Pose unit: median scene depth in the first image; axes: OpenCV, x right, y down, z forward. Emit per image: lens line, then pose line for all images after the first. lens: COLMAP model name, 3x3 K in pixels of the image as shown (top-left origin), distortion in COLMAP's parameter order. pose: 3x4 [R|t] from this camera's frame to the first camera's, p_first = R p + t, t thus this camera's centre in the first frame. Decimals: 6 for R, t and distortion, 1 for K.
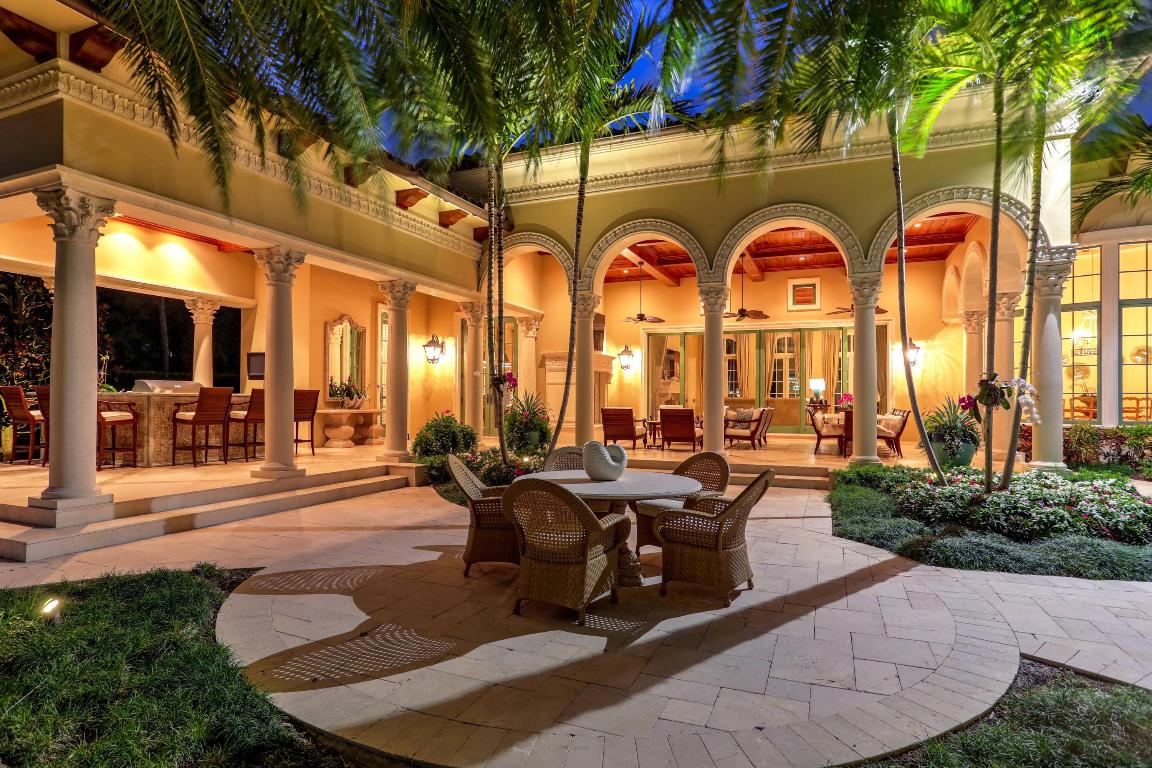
lens RADIAL K [[609.2, 0, 573.0], [0, 609.2, 386.8], [0, 0, 1]] dist [-0.005113, -0.000157]
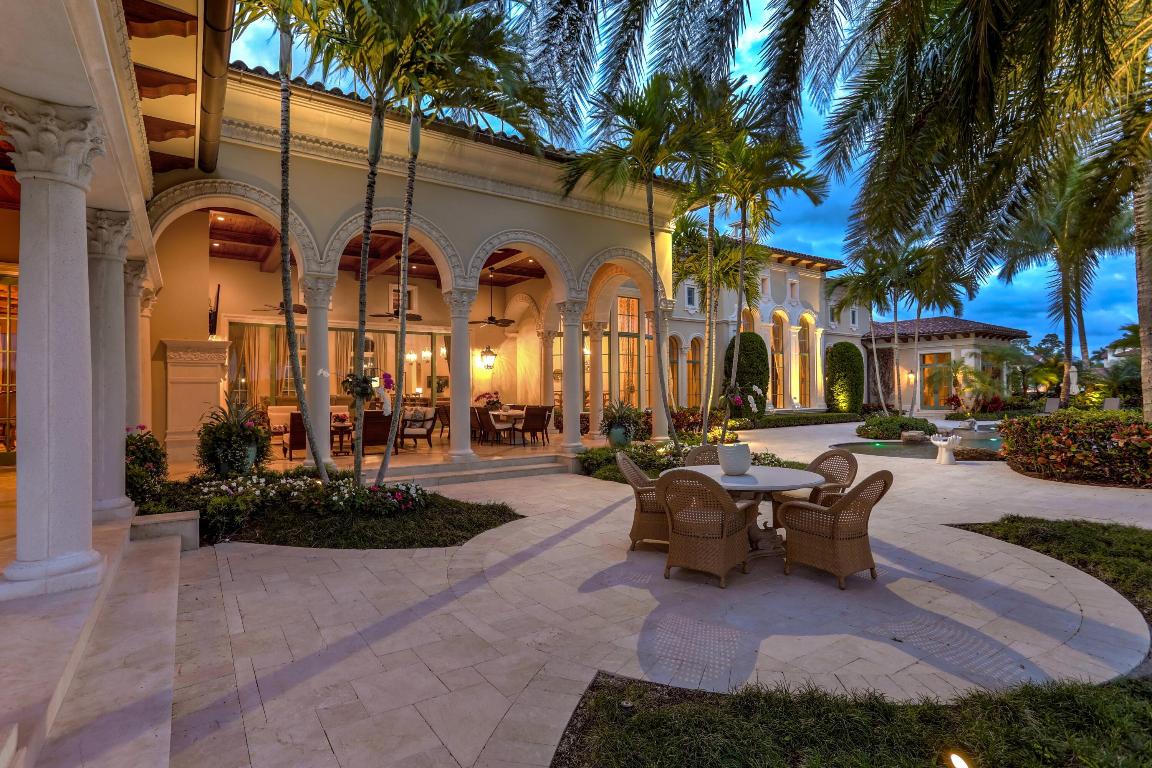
lens RADIAL K [[571.0, 0, 574.1], [0, 571.0, 379.4], [0, 0, 1]] dist [-0.004023, 0.000842]
pose [[0.535155, 0.004428, 0.844742, -0.414867], [-0.000544, 0.999988, -0.004896, -0.008281], [-0.844754, 0.002160, 0.535151, 0.270837]]
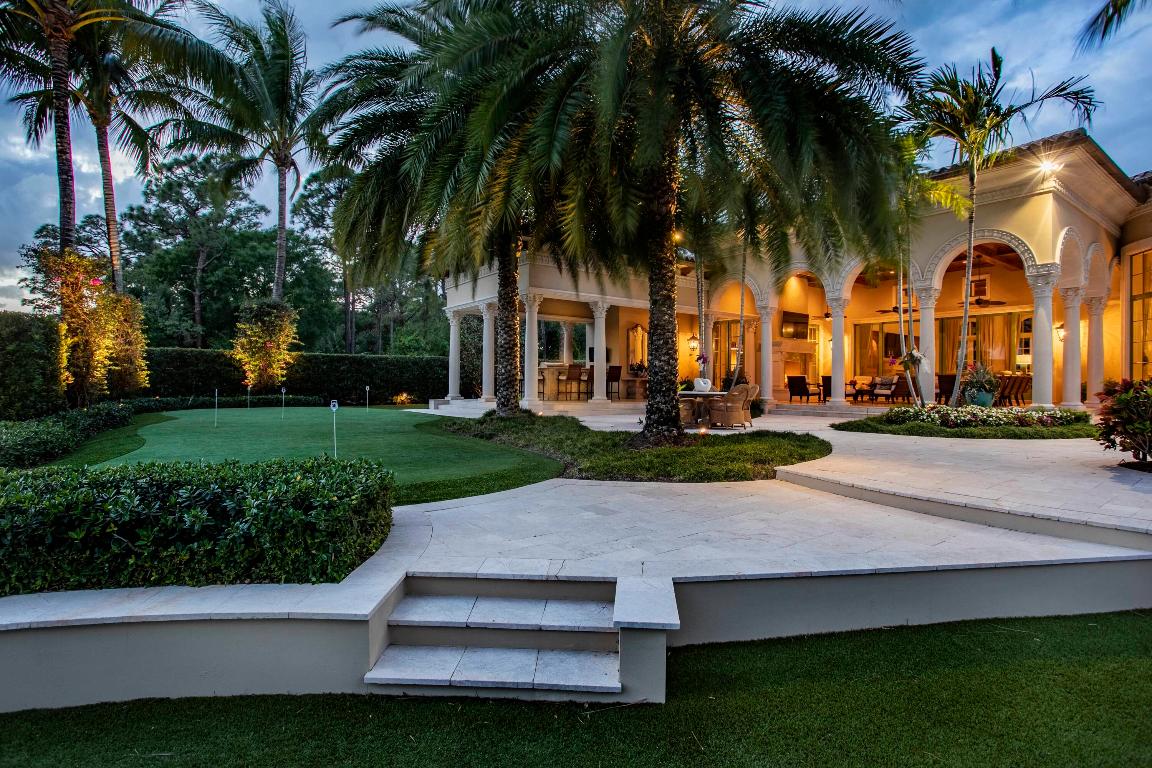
lens RADIAL K [[571.0, 0, 576.8], [0, 571.0, 379.7], [0, 0, 1]] dist [-0.004023, 0.000842]
pose [[0.864865, -0.001306, -0.502003, 0.456669], [0.006263, 0.999947, 0.008189, 0.041123], [0.501966, -0.010227, 0.864827, -0.785077]]
